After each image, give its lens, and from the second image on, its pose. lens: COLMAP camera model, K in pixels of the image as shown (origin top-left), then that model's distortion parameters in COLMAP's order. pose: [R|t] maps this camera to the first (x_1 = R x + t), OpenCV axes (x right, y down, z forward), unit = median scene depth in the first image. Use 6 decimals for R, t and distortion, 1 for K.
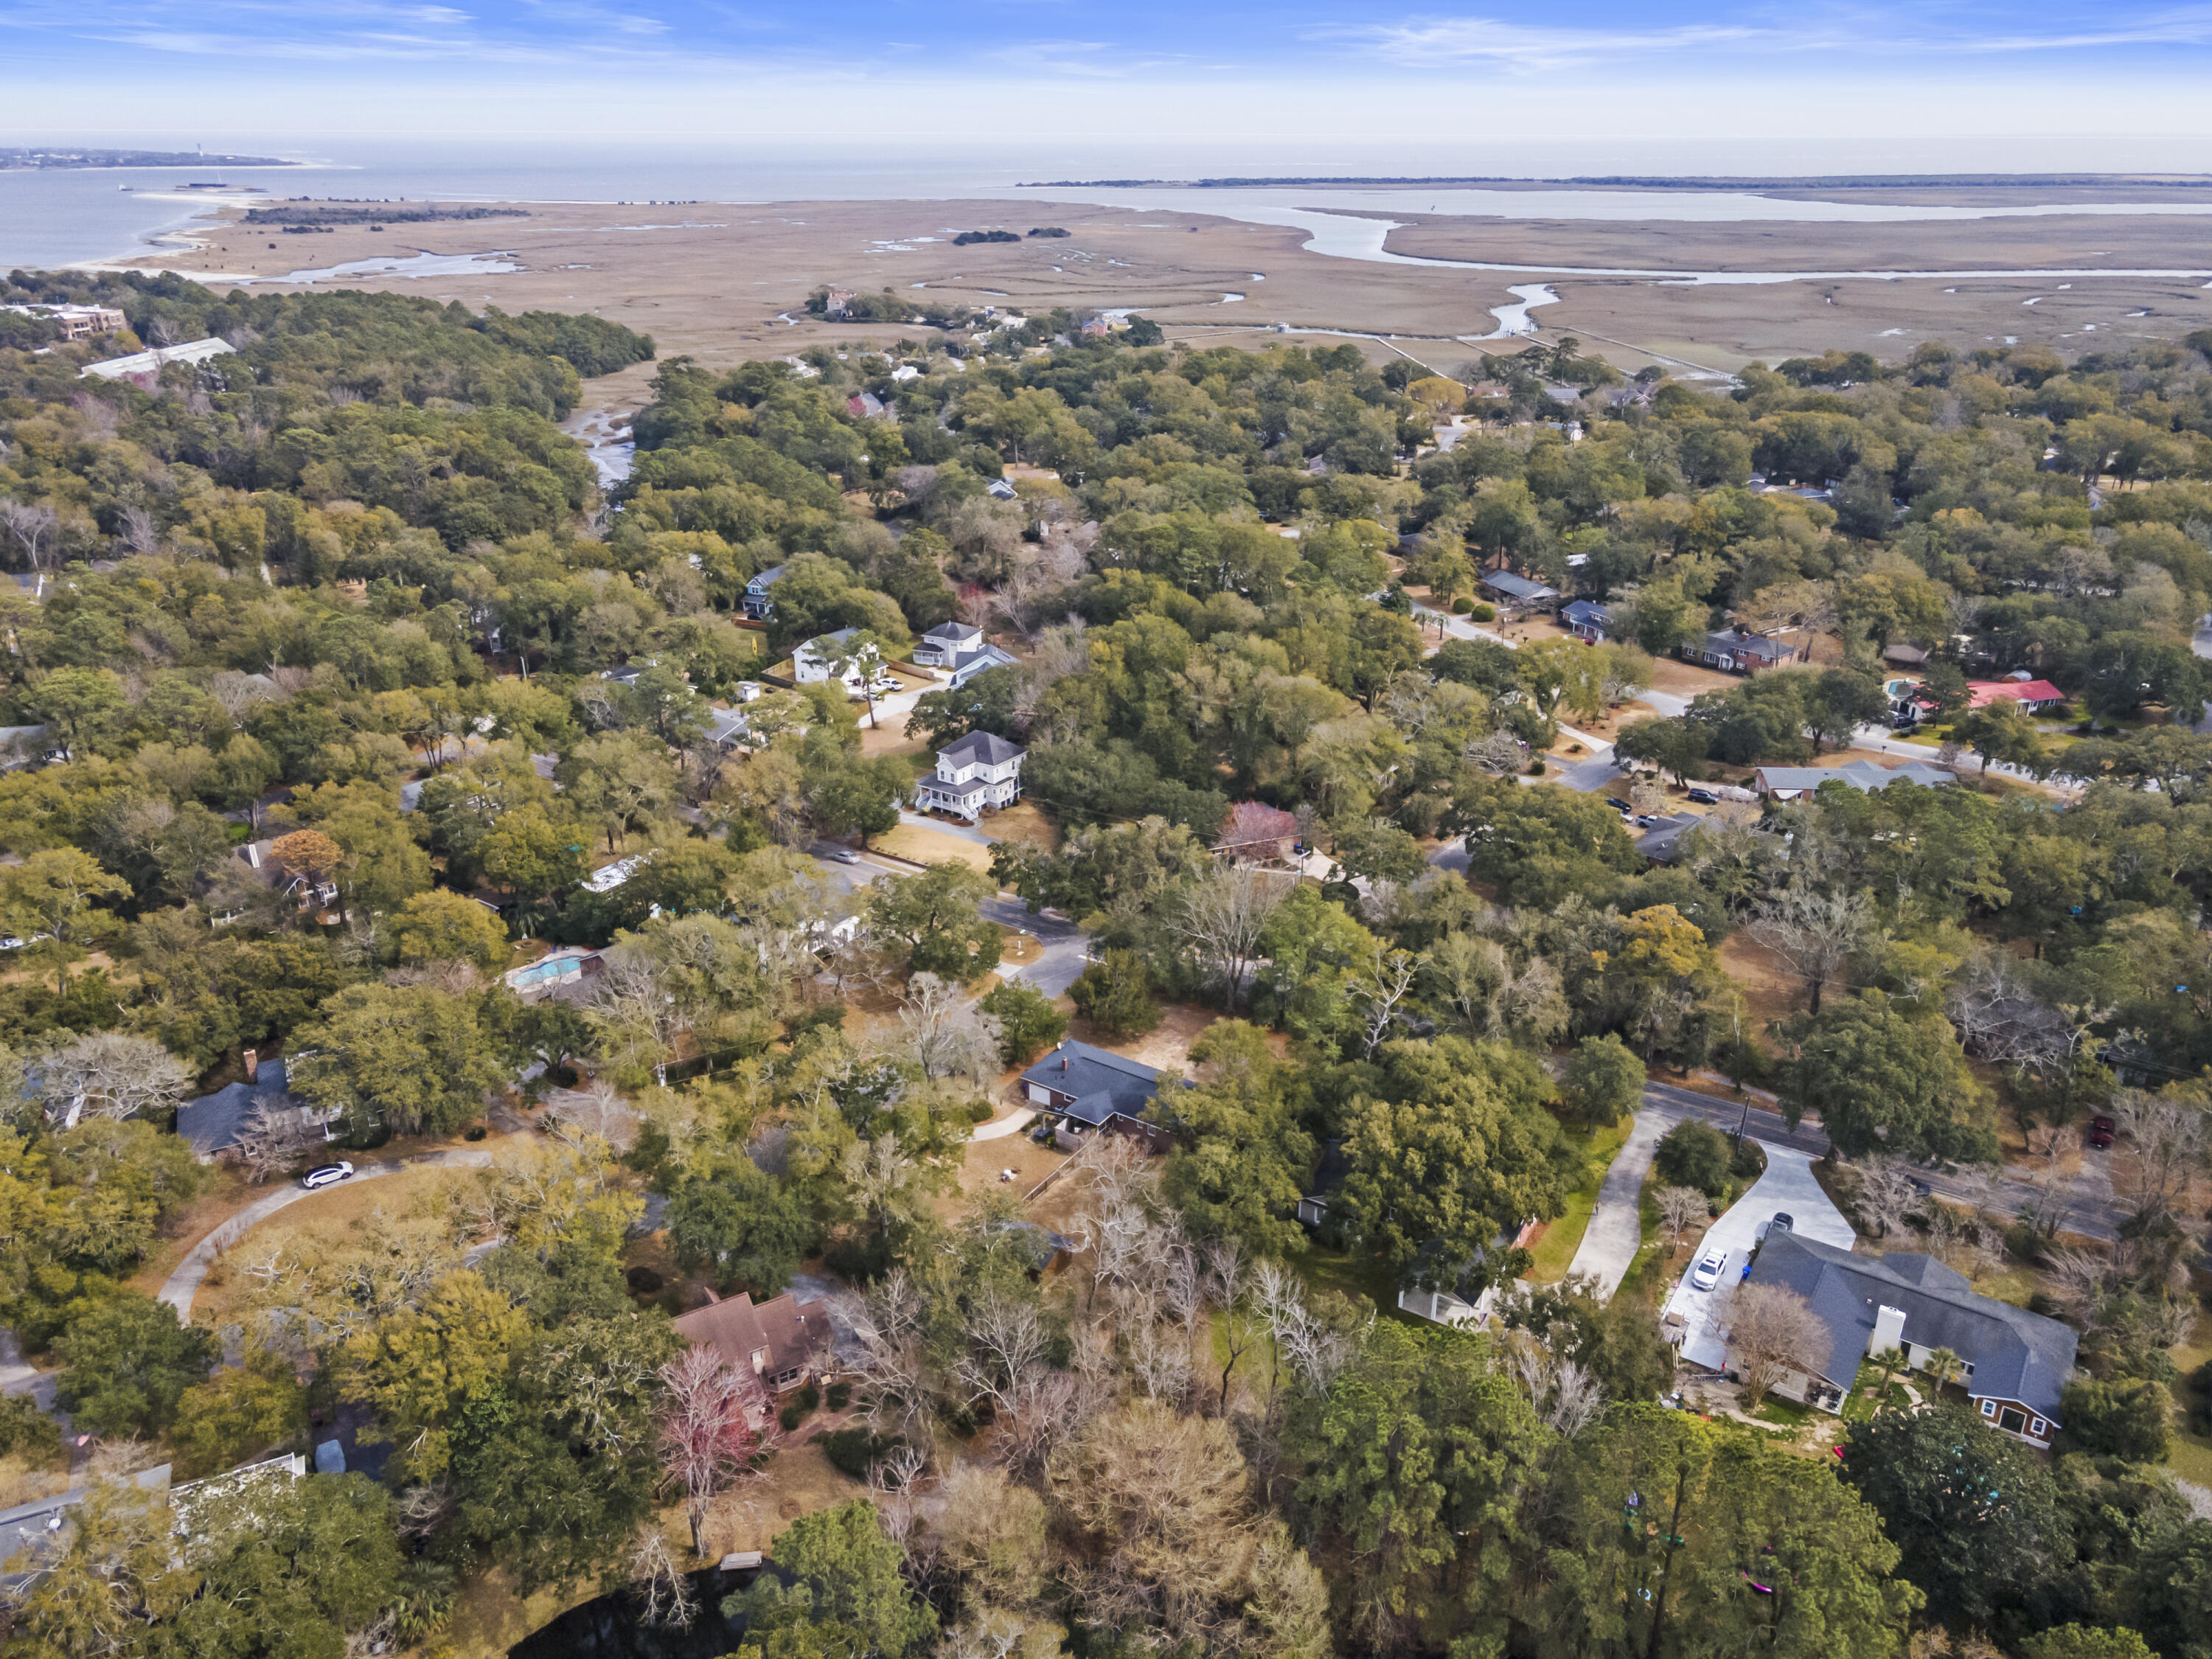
lens RADIAL K [[1604.5, 0, 1104.0], [0, 1604.5, 844.3], [0, 0, 1]] dist [0.013390, 0.037780]
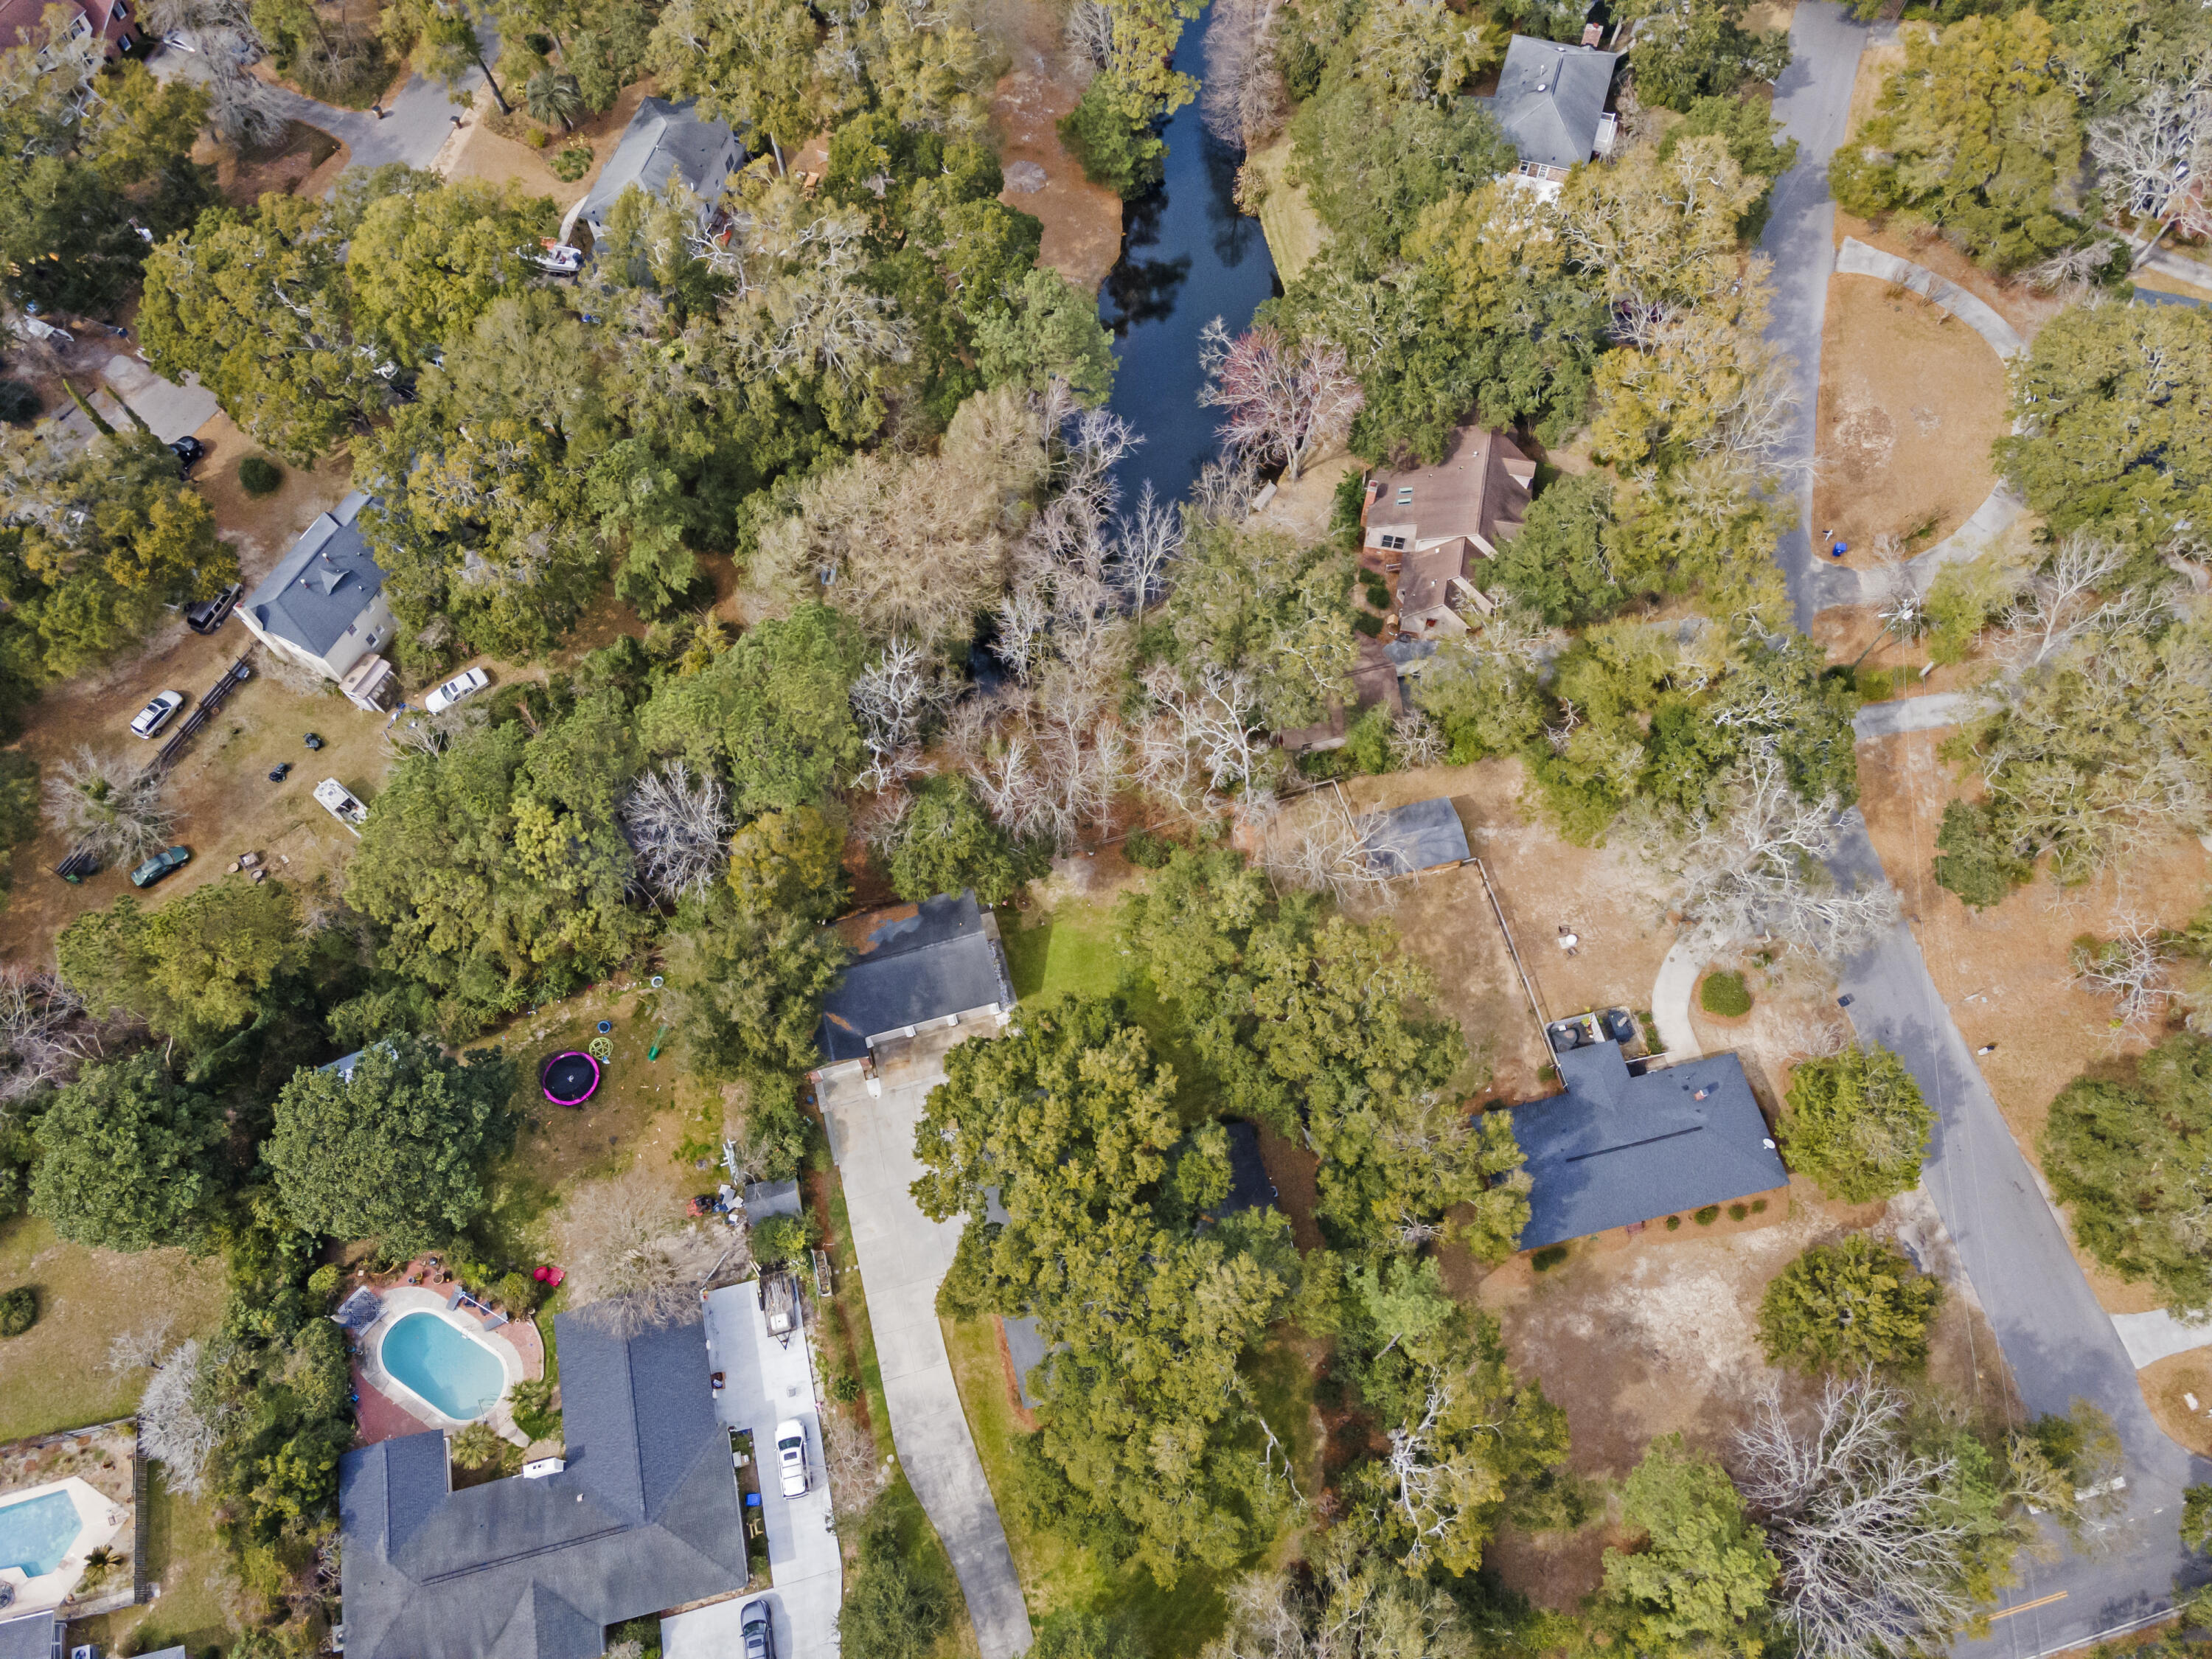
lens RADIAL K [[1604.5, 0, 1110.5], [0, 1604.5, 810.4], [0, 0, 1]] dist [0.013390, 0.037780]
pose [[-0.666527, 0.675861, -0.314571, 0.157188], [-0.287305, 0.156487, 0.944970, -0.255694], [0.687894, 0.720225, 0.089875, 0.414964]]
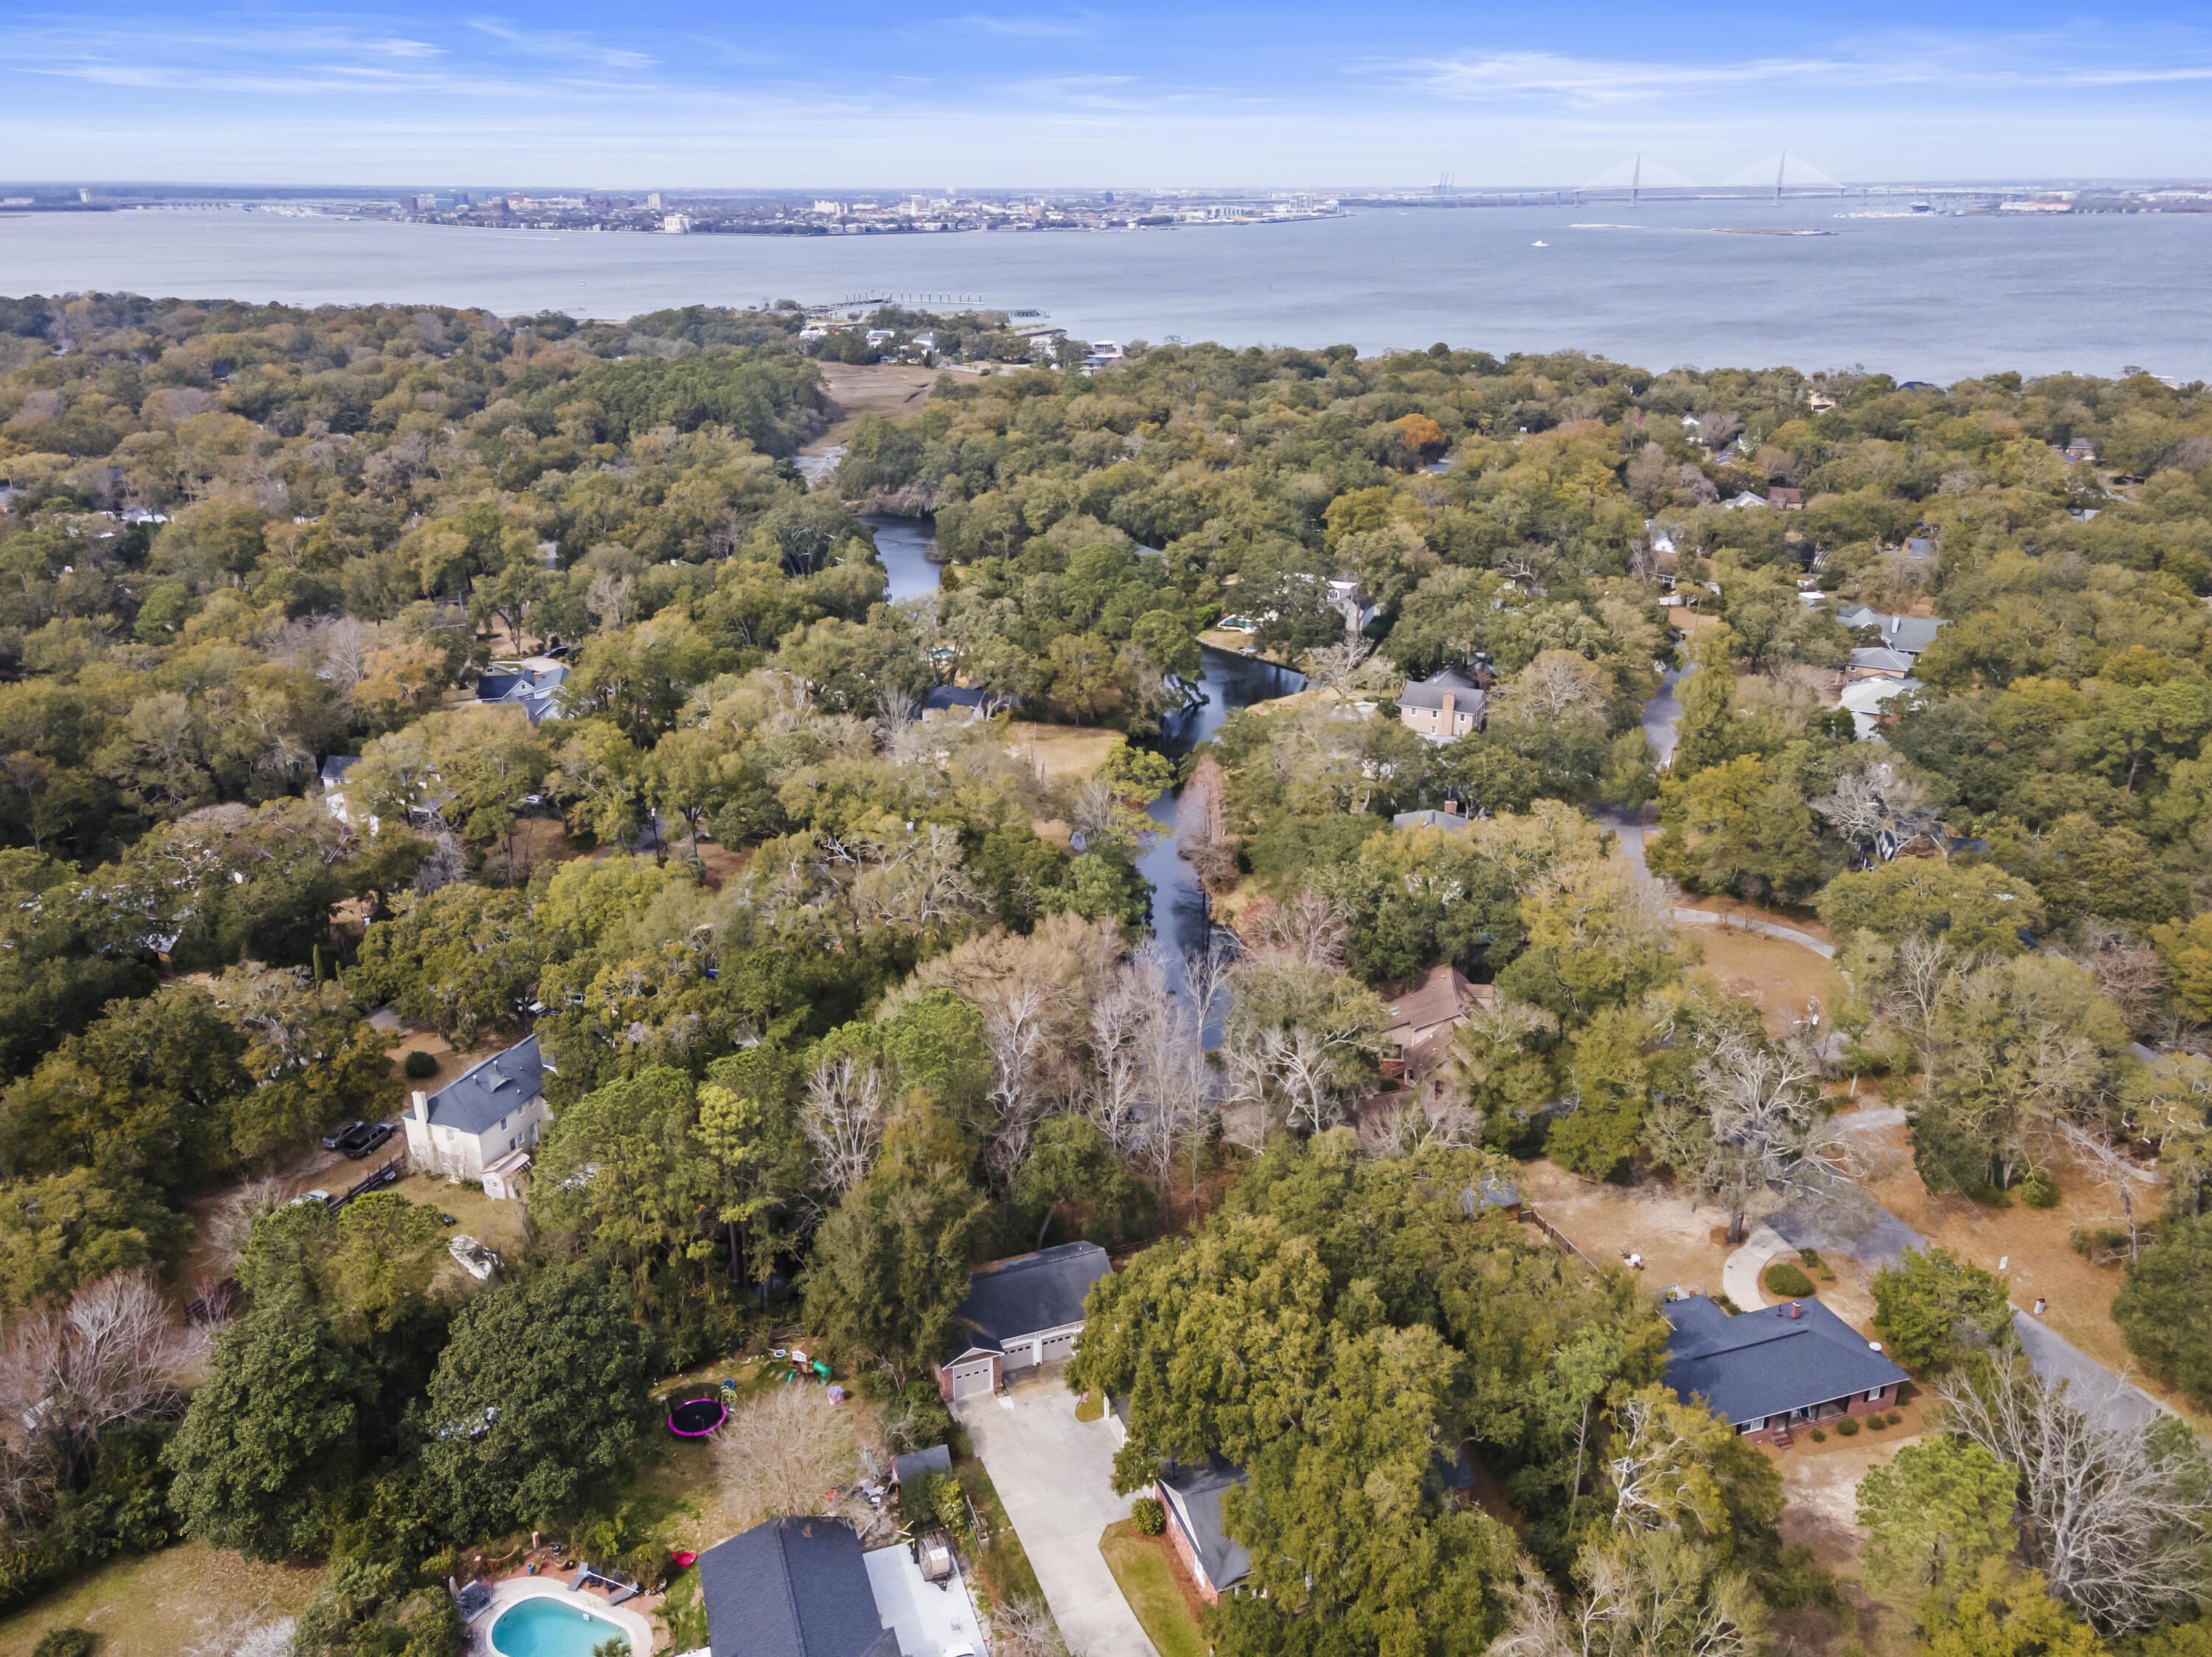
lens RADIAL K [[1604.6, 0, 1114.4], [0, 1604.6, 850.7], [0, 0, 1]] dist [0.013390, 0.037780]
pose [[-0.587998, 0.309744, -0.747206, 0.363123], [-0.316416, 0.762078, 0.564905, -0.187563], [0.744406, 0.568591, -0.350092, 0.545322]]
